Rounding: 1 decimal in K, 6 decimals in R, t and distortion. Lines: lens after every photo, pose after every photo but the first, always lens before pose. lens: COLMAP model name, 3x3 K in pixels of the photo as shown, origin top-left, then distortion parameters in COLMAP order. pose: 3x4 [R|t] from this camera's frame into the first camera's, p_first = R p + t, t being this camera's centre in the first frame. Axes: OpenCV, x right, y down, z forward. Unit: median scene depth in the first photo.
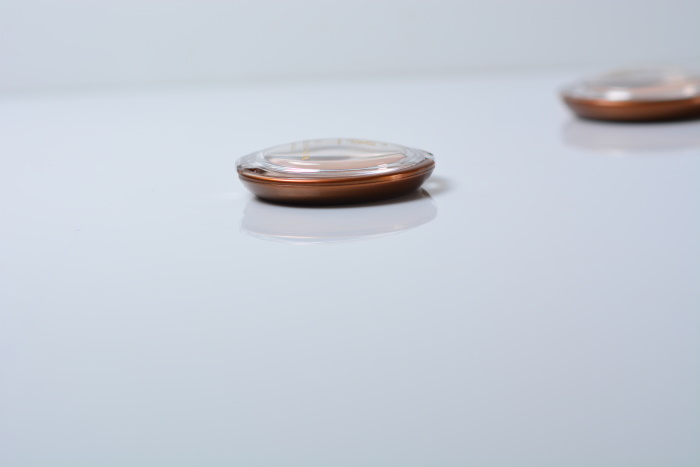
lens RADIAL K [[2555.0, 0, 349.2], [0, 2555.0, 233.5], [0, 0, 1]] dist [0.961035, 0.000000]
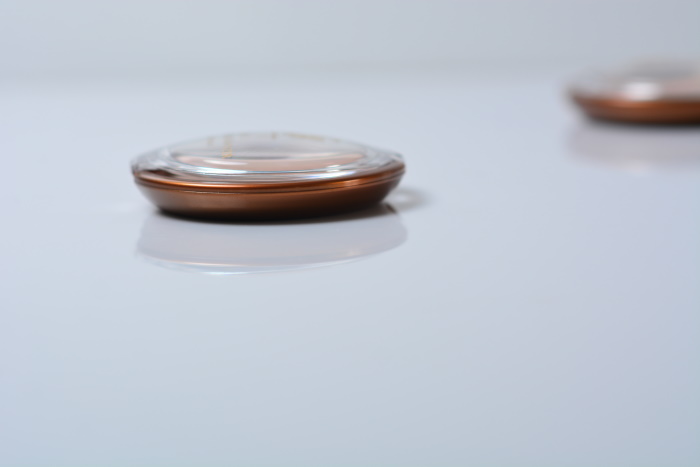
lens RADIAL K [[2555.0, 0, 351.0], [0, 2555.0, 232.9], [0, 0, 1]] dist [0.961035, 0.000000]
pose [[0.999612, 0.017842, 0.021387, 0.002841], [-0.017349, 0.999584, -0.023033, 0.008307], [-0.021789, 0.022654, 0.999506, 0.272948]]
